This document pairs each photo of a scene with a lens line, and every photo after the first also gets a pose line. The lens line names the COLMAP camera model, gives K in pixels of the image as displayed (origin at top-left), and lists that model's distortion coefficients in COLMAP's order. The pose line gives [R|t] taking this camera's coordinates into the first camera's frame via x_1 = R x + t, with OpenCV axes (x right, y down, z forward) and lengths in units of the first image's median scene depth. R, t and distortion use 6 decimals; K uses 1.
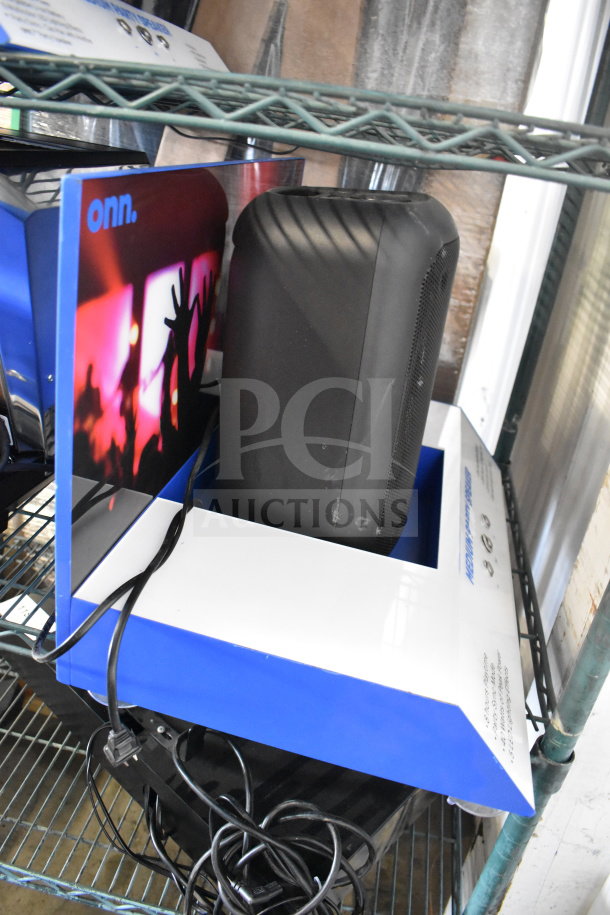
lens RADIAL K [[719.4, 0, 305.0], [0, 719.4, 457.5], [0, 0, 1]] dist [-0.102654, -0.000635]
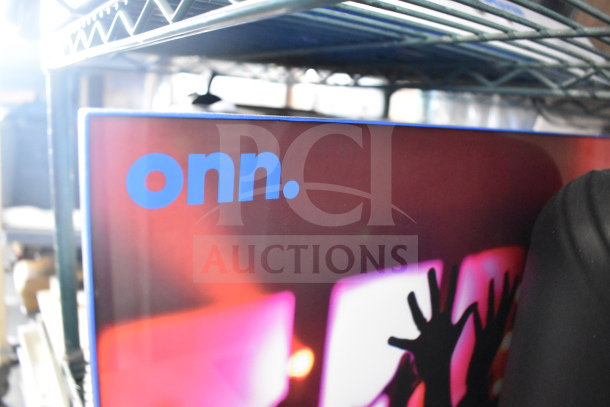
lens RADIAL K [[451.0, 0, 305.0], [0, 451.0, 203.5], [0, 0, 1]] dist [-0.053358, -0.000212]
pose [[0.715276, 0.062894, -0.696006, 0.036942], [-0.270705, 0.943122, -0.192975, -0.206094], [0.644282, 0.326442, 0.691619, 0.590091]]
